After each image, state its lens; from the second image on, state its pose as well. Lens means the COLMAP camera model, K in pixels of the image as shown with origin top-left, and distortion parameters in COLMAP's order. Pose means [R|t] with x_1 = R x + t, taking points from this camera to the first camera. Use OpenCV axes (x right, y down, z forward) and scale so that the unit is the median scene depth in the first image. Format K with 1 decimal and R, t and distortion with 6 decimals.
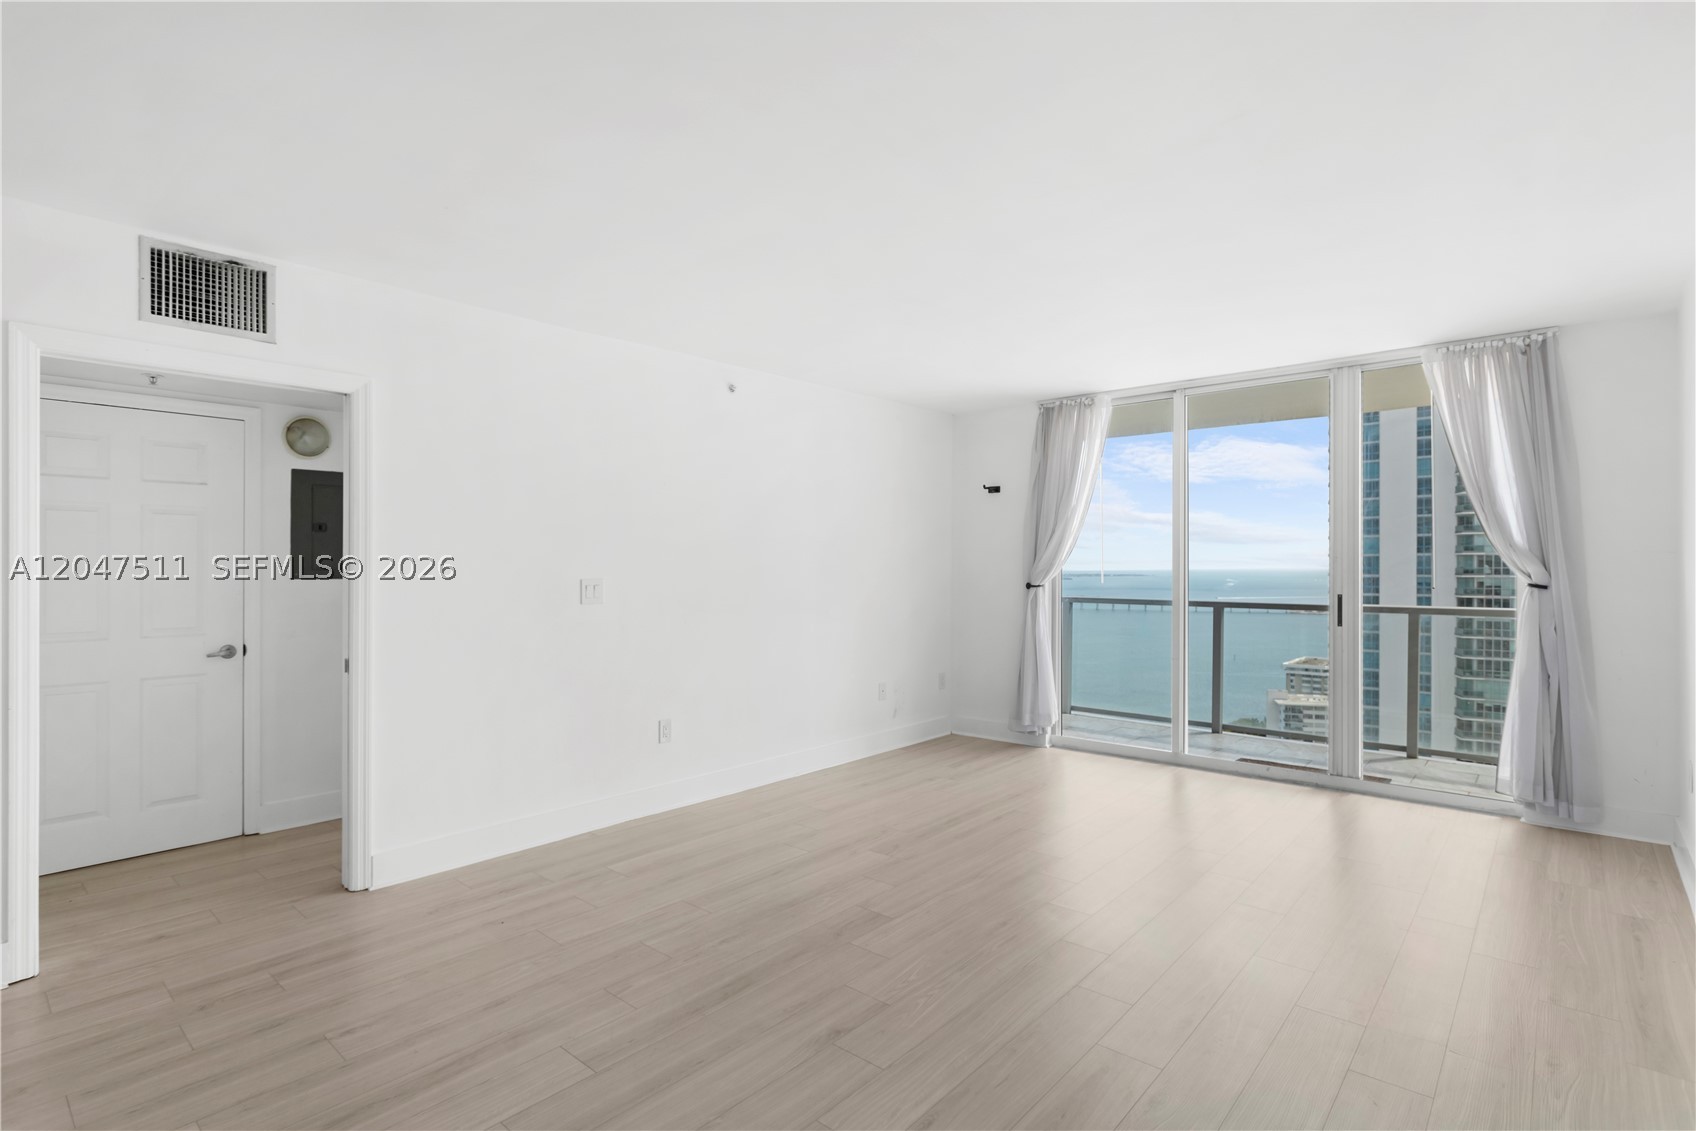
lens RADIAL K [[824.1, 0, 850.7], [0, 824.1, 575.8], [0, 0, 1]] dist [-0.002306, 0.002548]
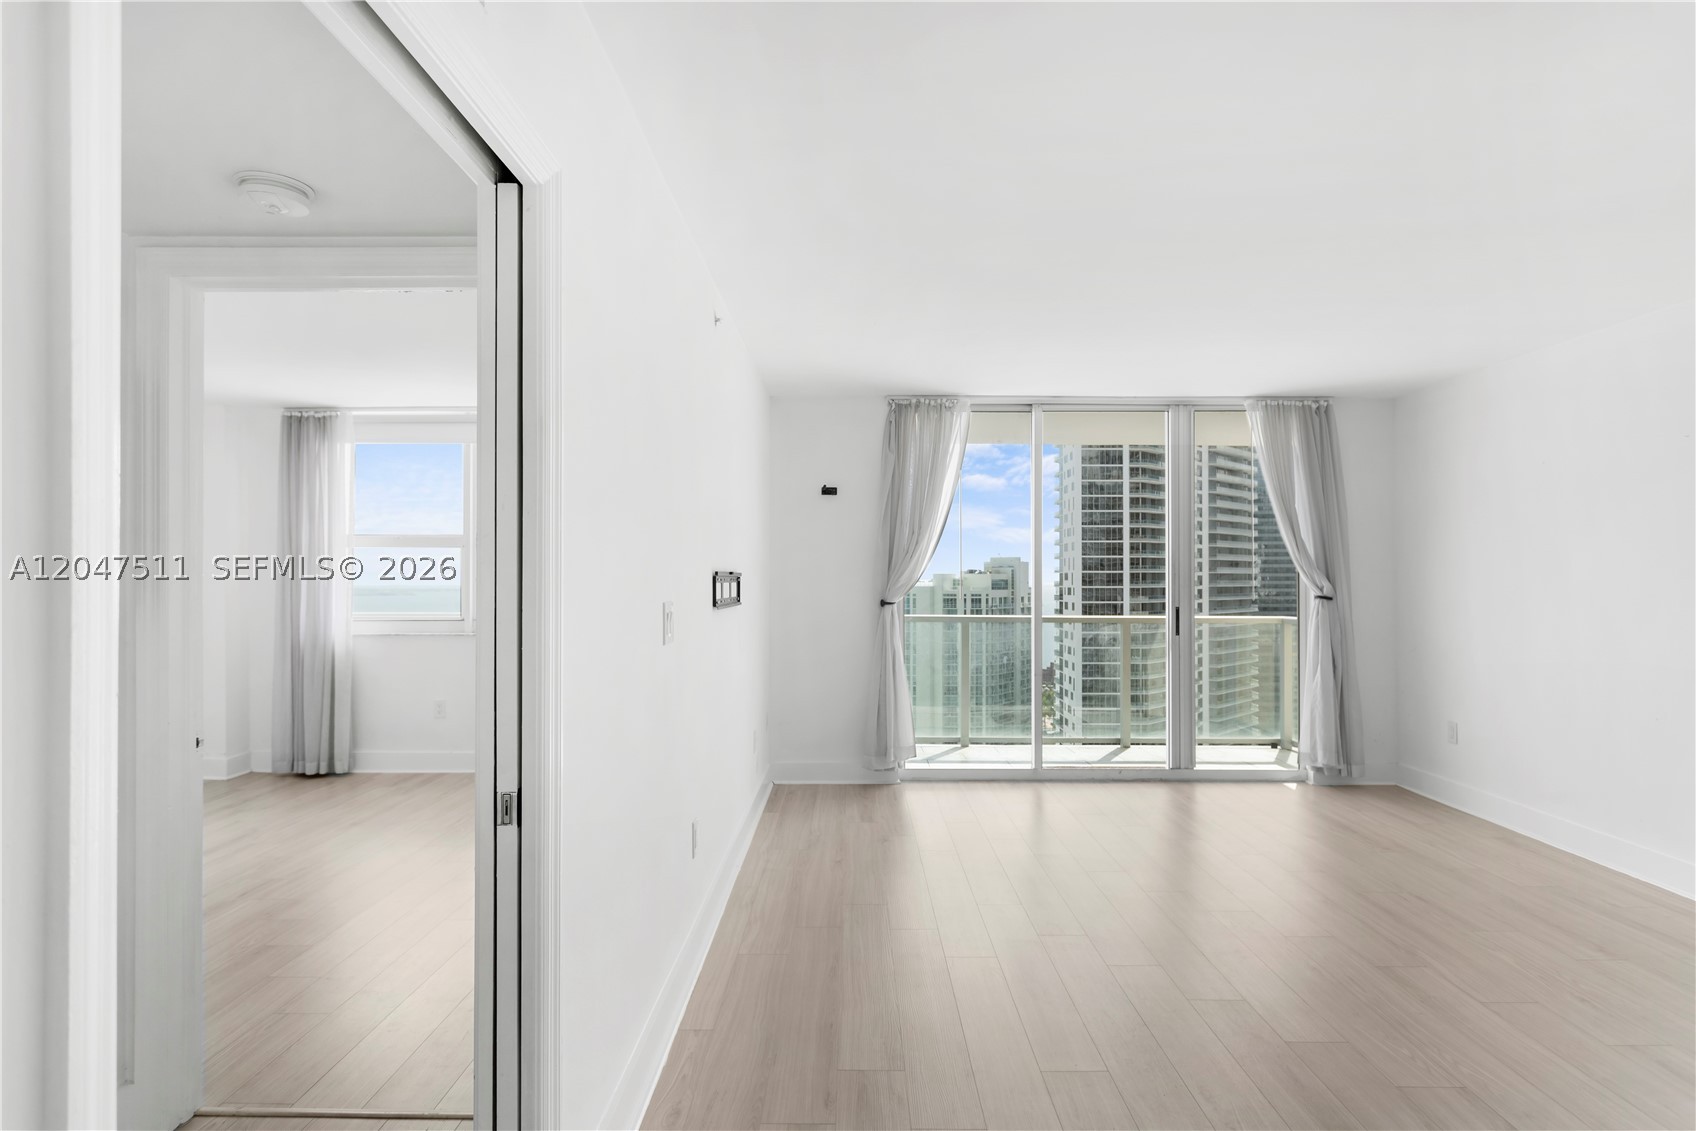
lens RADIAL K [[909.7, 0, 849.9], [0, 909.7, 572.8], [0, 0, 1]] dist [0.000666, -0.000189]
pose [[0.757387, 0.003850, 0.652955, -0.625813], [0.004006, 0.999936, -0.010542, -0.013691], [-0.652954, 0.010600, 0.757323, 0.399224]]
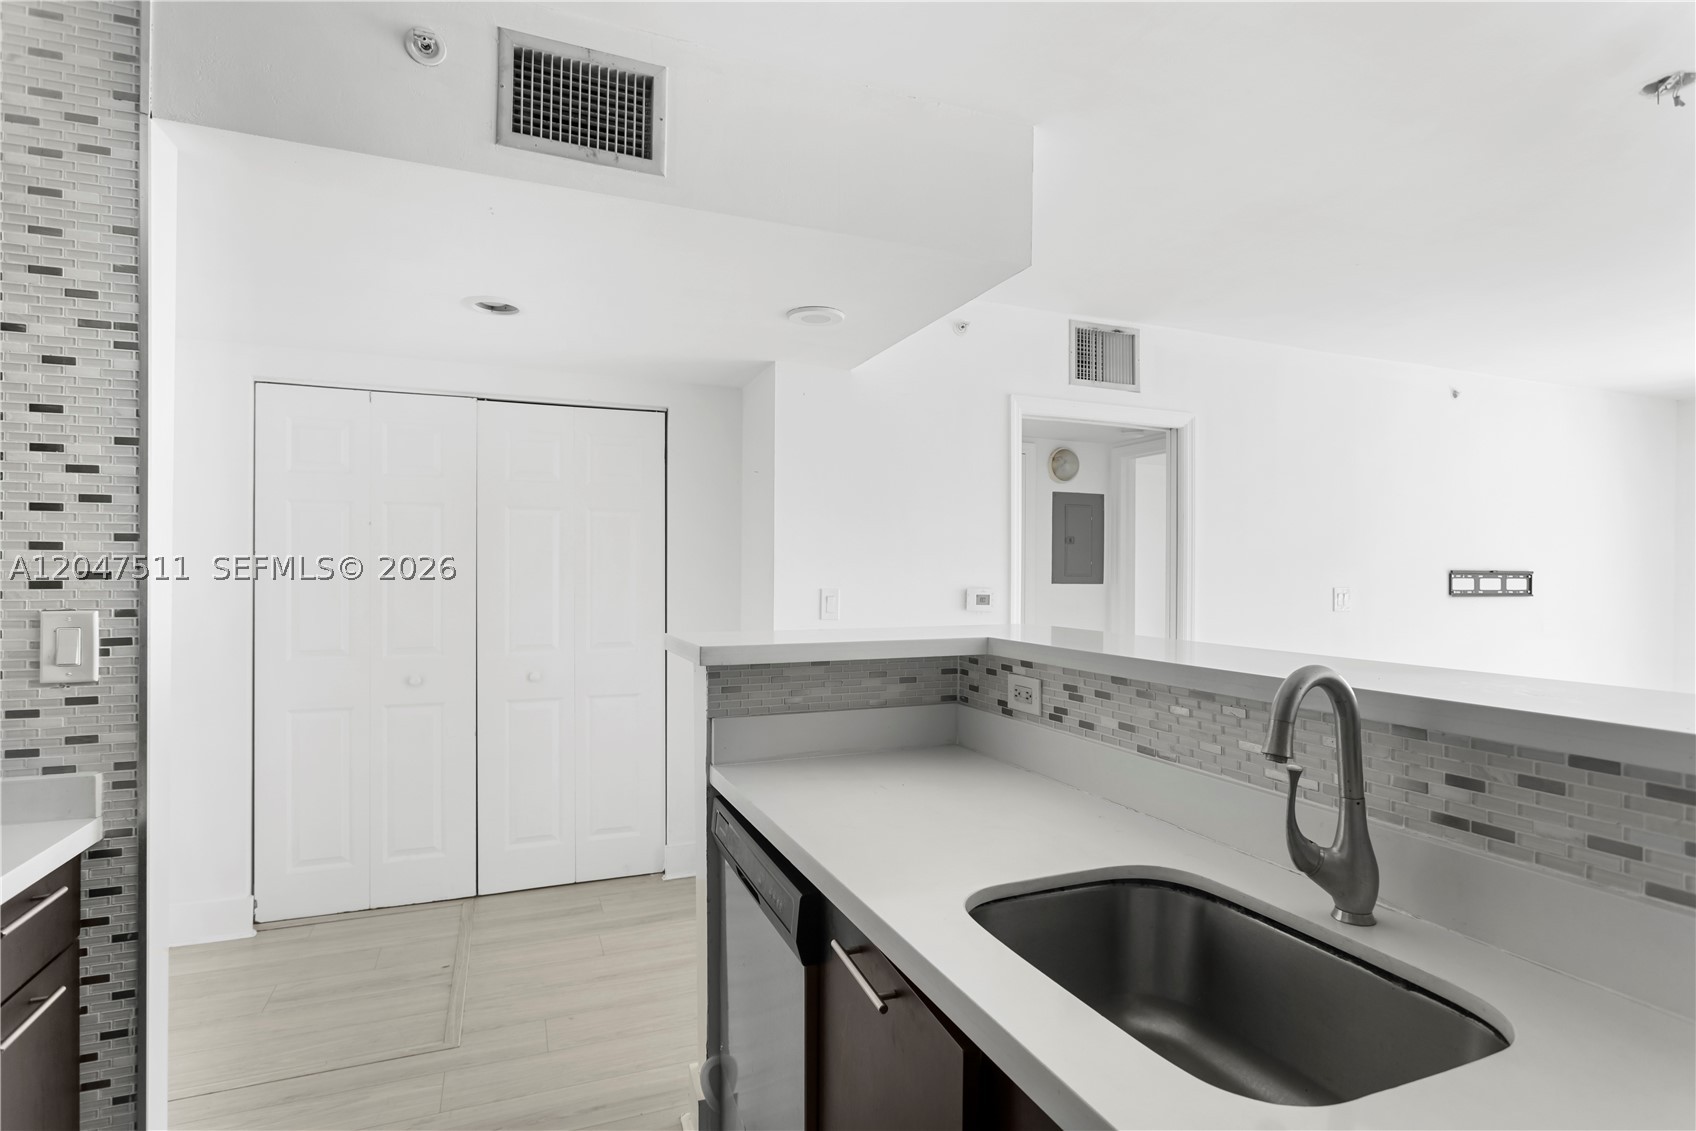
lens RADIAL K [[824.1, 0, 846.2], [0, 824.1, 564.1], [0, 0, 1]] dist [-0.002306, 0.002548]
pose [[0.892531, 0.010975, -0.450852, -0.393699], [-0.018155, 0.999768, -0.011603, -0.004225], [0.450620, 0.018541, 0.892523, -0.205826]]
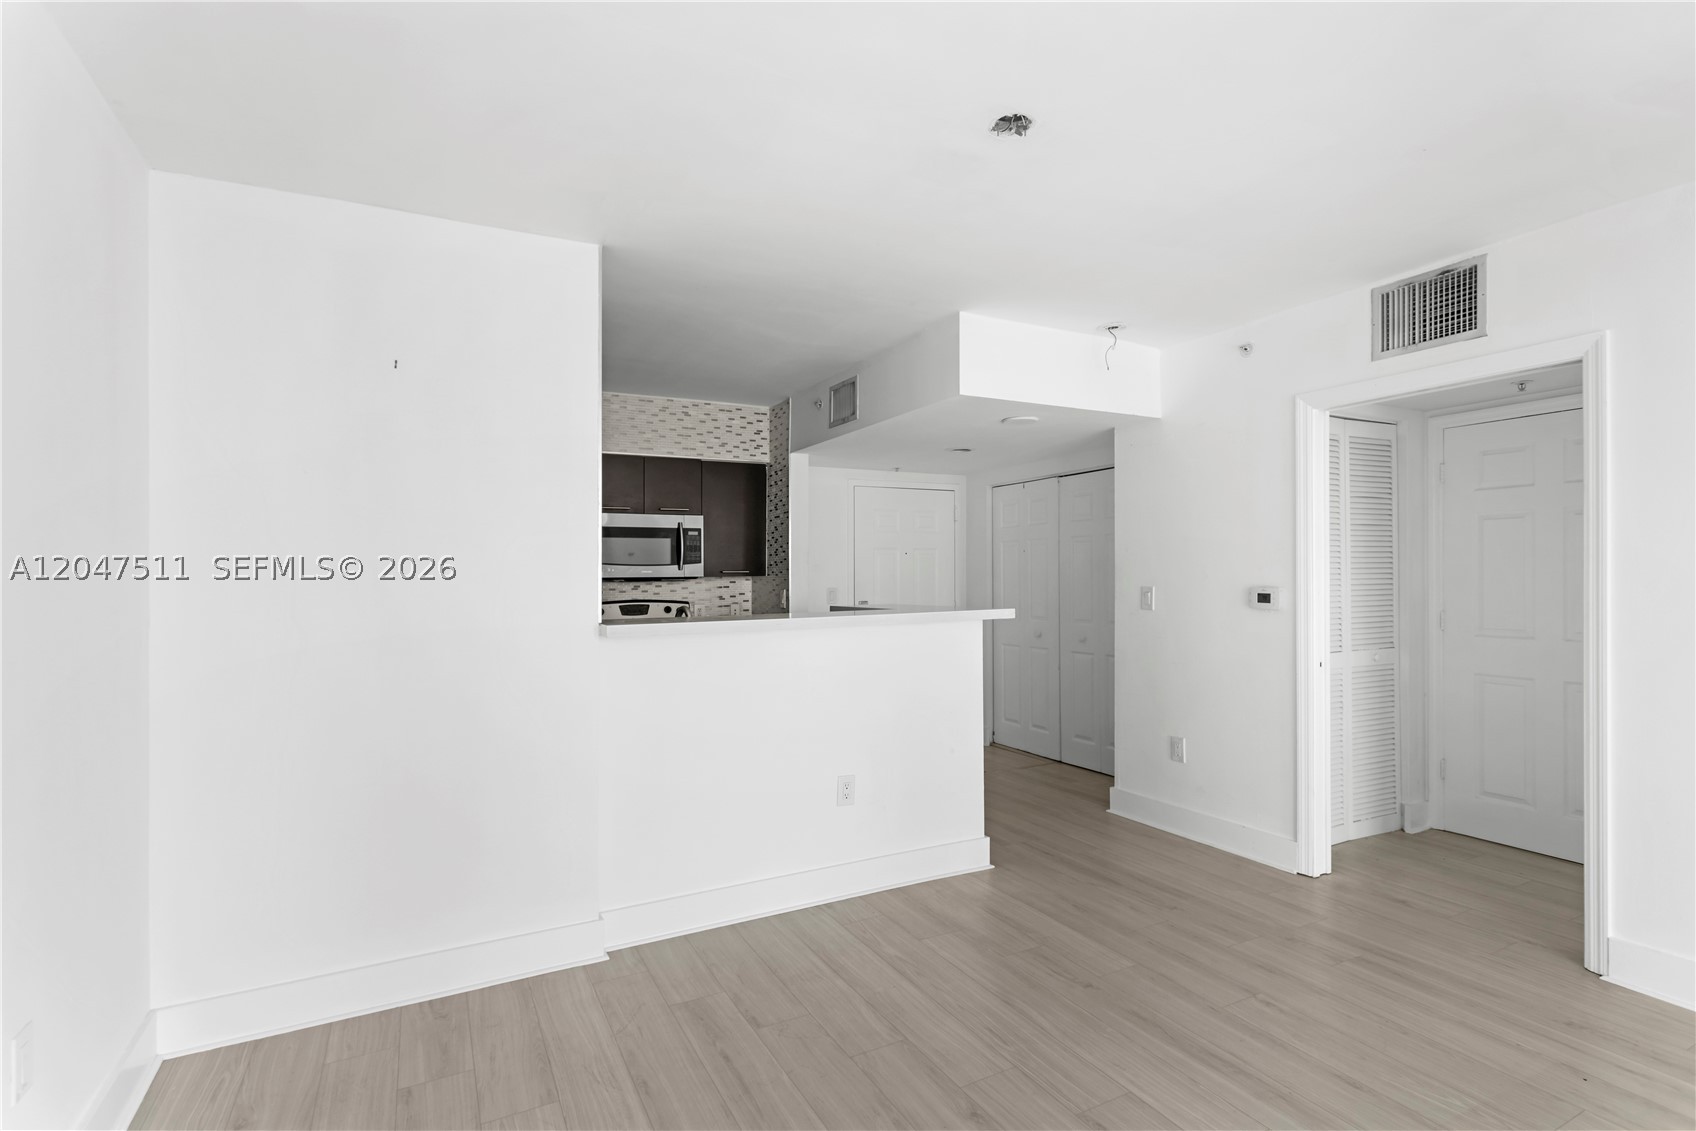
lens RADIAL K [[804.2, 0, 842.0], [0, 804.2, 574.9], [0, 0, 1]] dist [0.006207, 0.001681]
pose [[-0.352324, 0.006508, -0.935855, 0.337215], [0.002222, 0.999979, 0.006117, -0.011383], [0.935875, 0.000075, -0.352331, 0.492619]]
